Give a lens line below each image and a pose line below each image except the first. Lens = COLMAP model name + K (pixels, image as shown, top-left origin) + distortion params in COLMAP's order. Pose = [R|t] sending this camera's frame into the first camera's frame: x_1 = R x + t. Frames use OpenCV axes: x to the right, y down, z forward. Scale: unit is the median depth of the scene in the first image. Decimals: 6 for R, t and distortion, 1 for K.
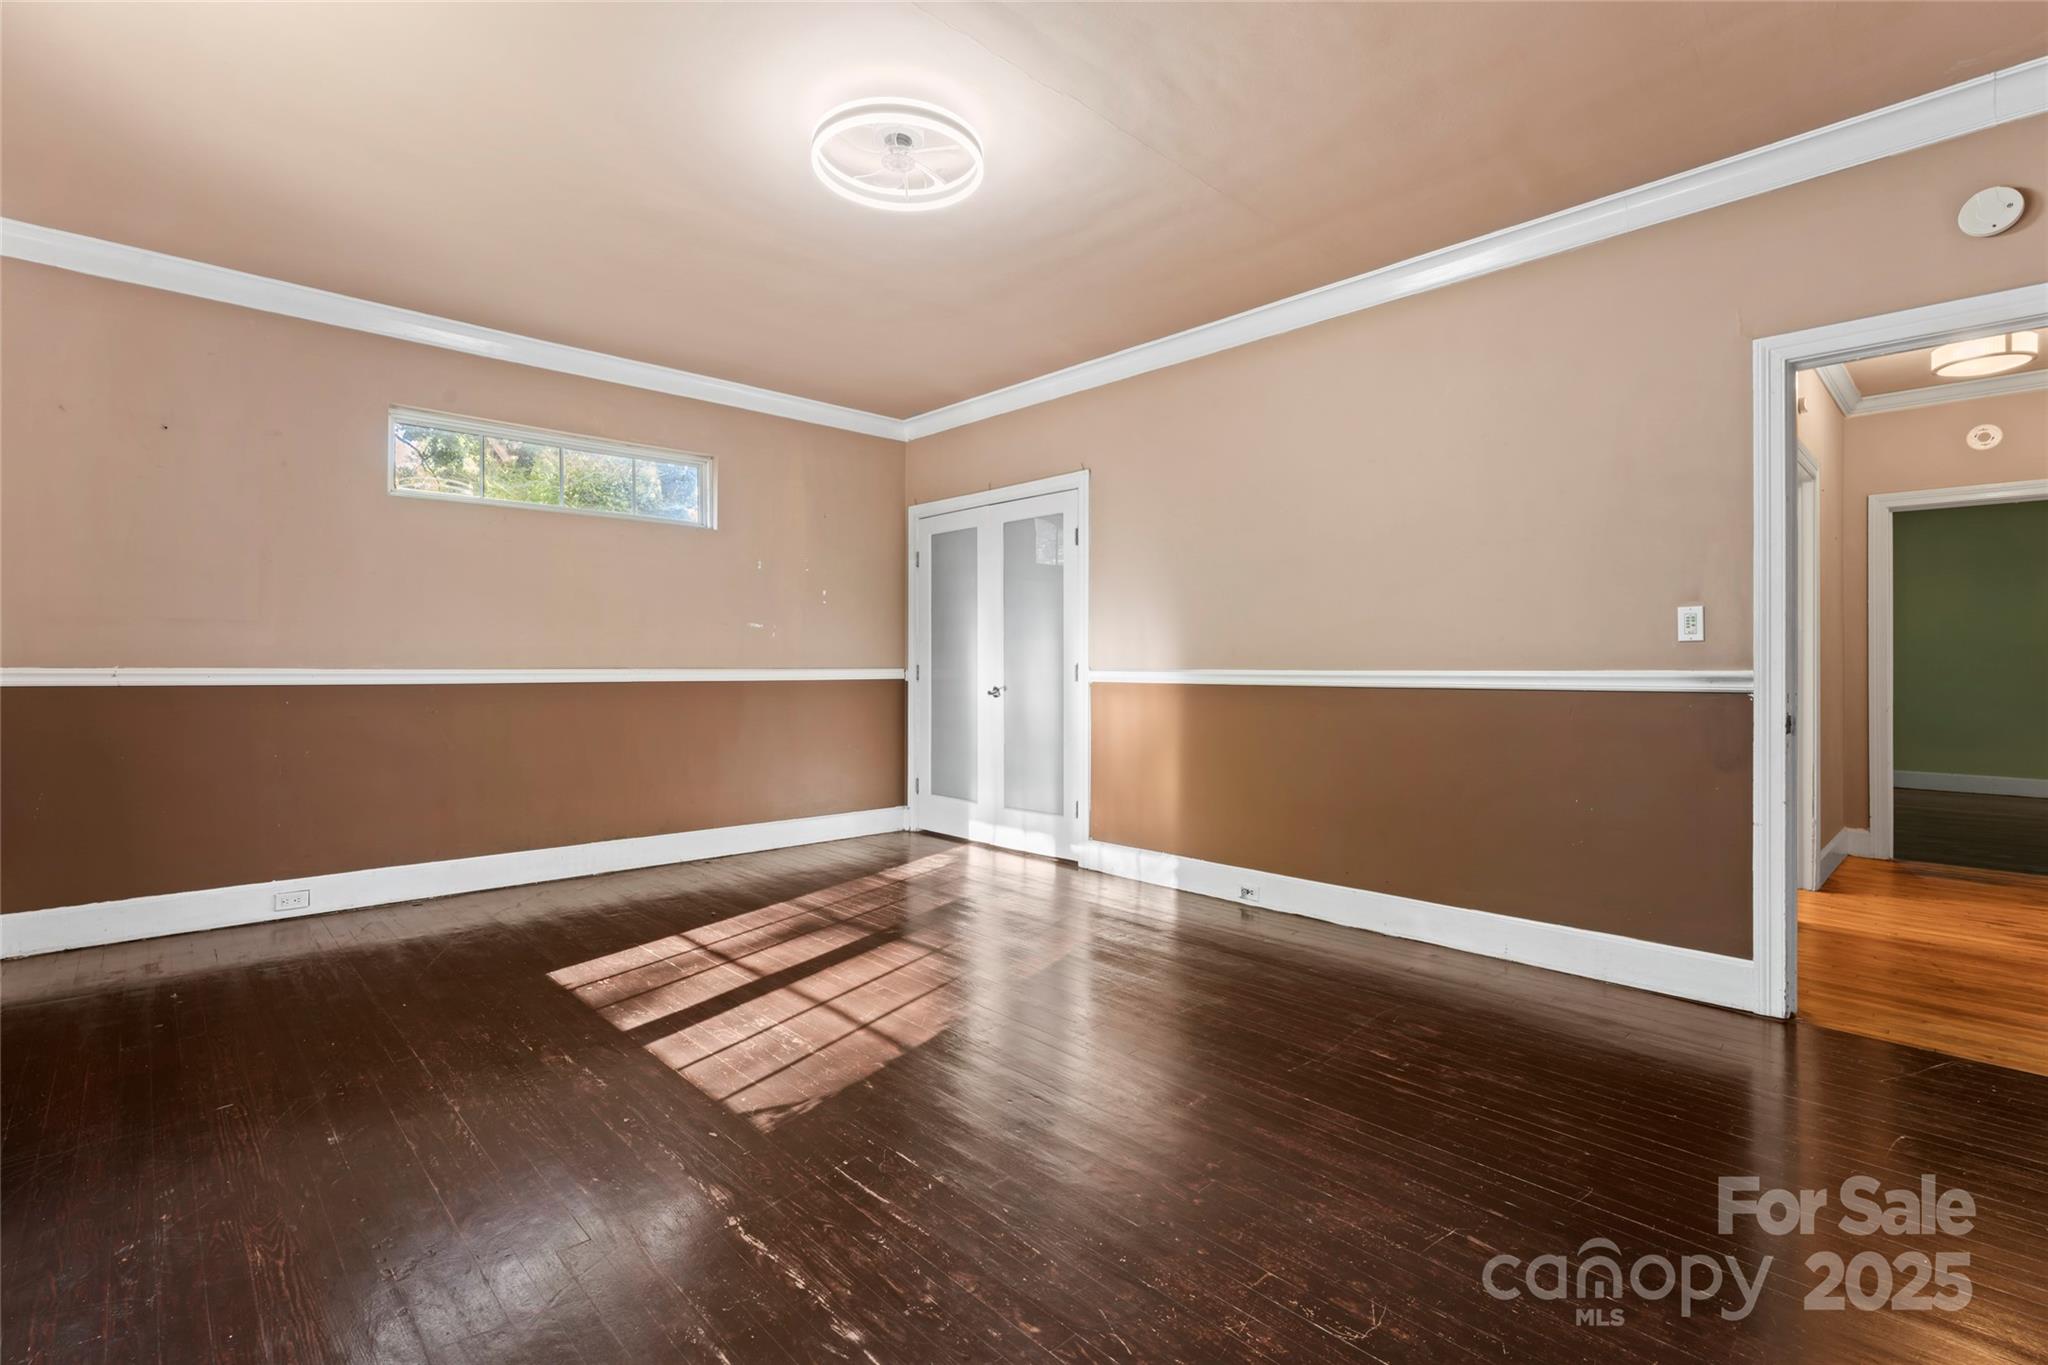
lens RADIAL K [[922.5, 0, 1027.7], [0, 922.5, 672.3], [0, 0, 1]] dist [-0.001276, -0.000213]
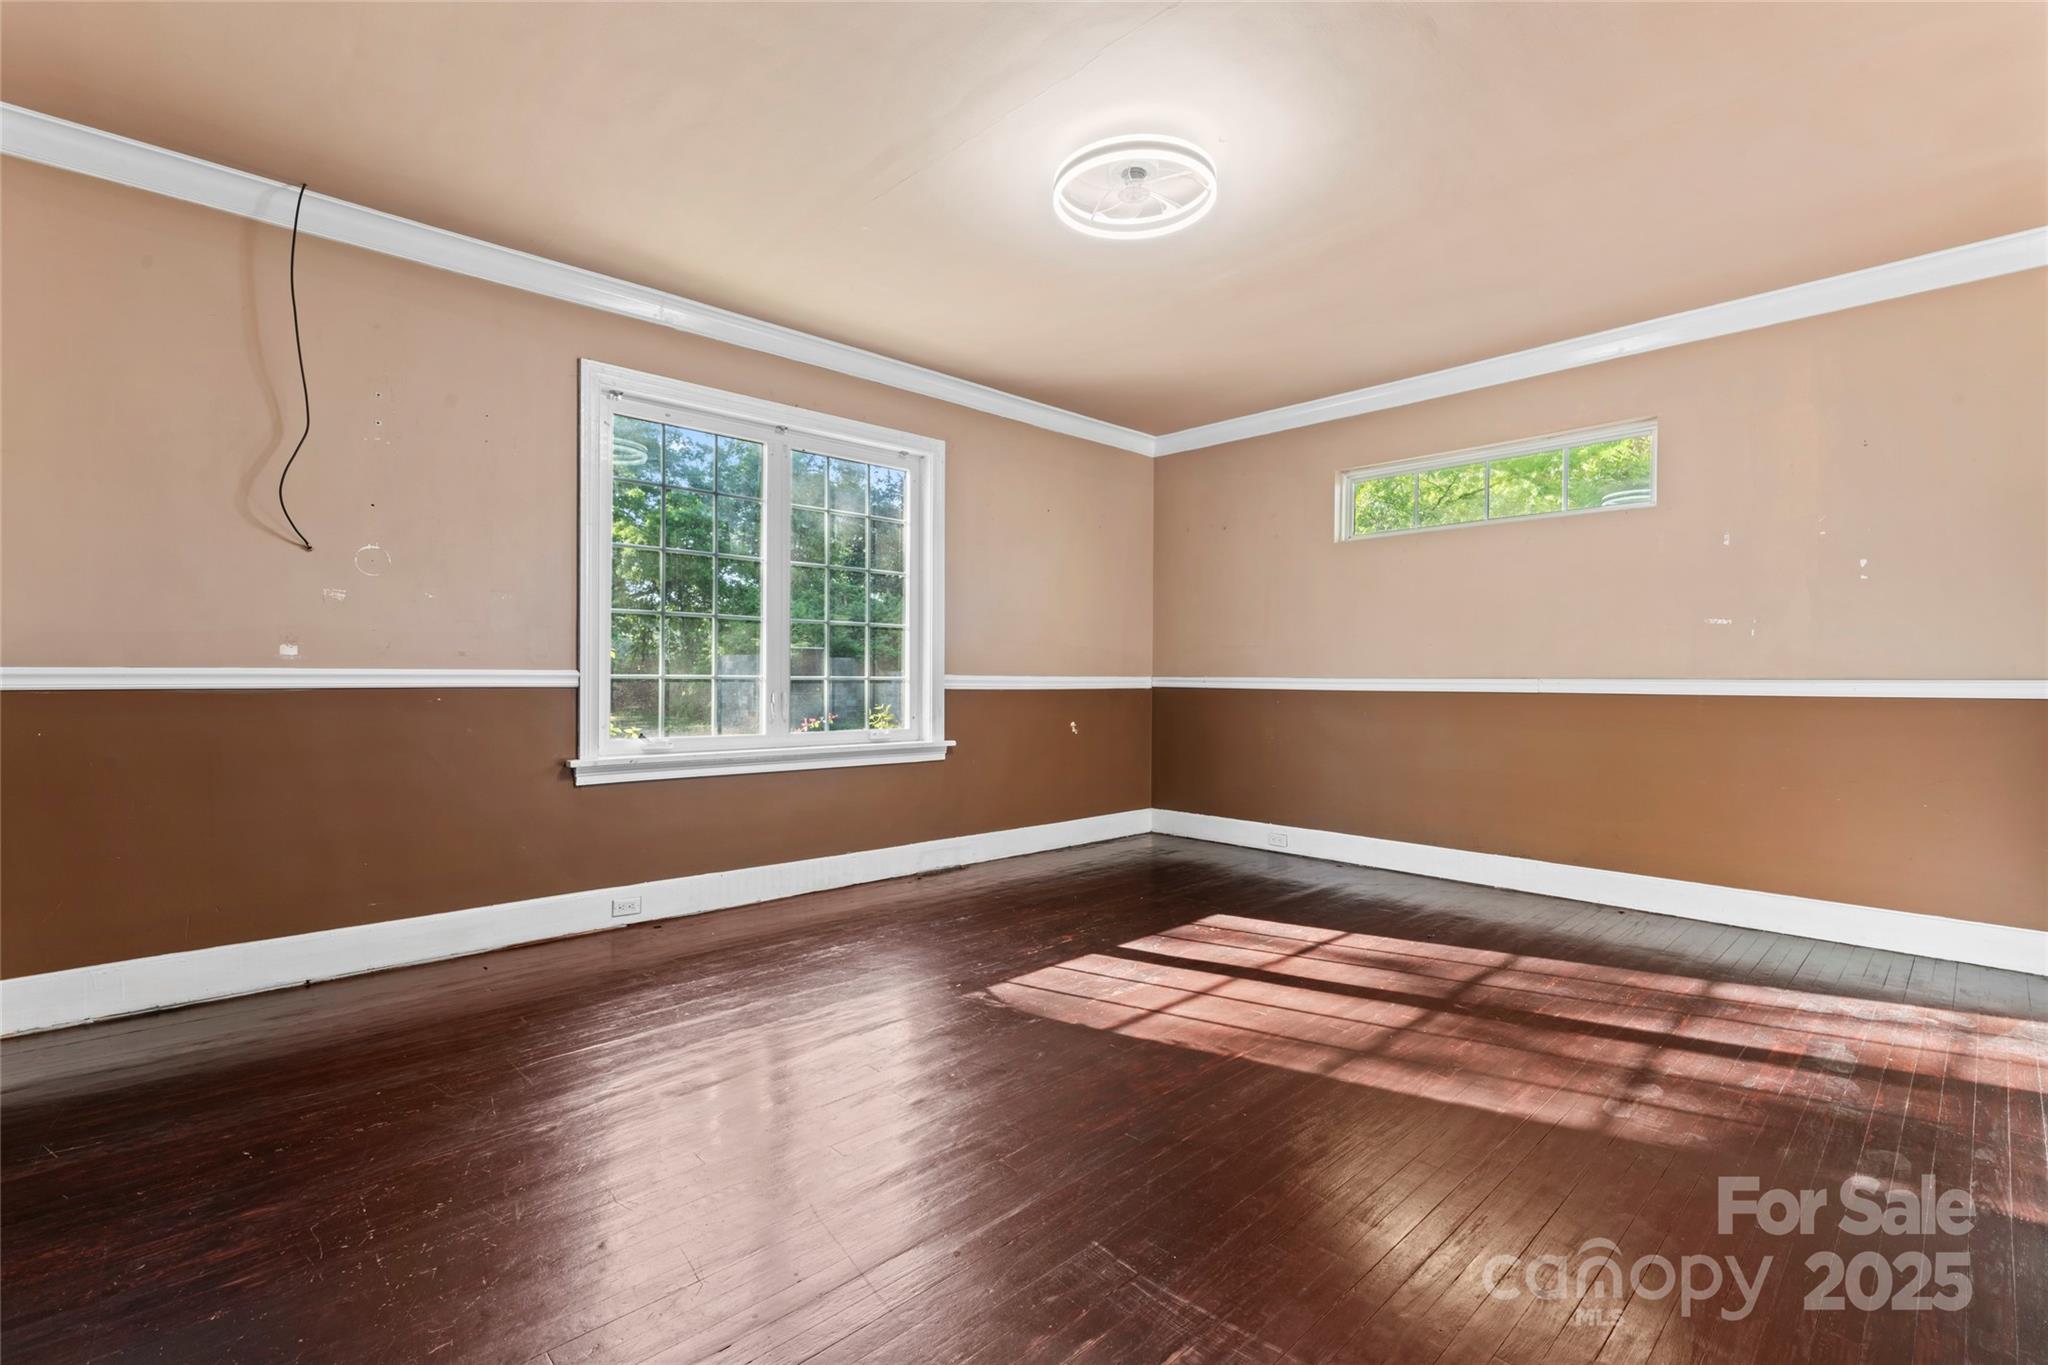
lens RADIAL K [[922.5, 0, 1027.7], [0, 922.5, 681.4], [0, 0, 1]] dist [-0.001276, -0.000213]
pose [[-0.005302, 0.002754, -0.999982, 0.901183], [-0.007609, 0.999967, 0.002794, 0.001072], [0.999957, 0.007623, -0.005281, 0.868490]]
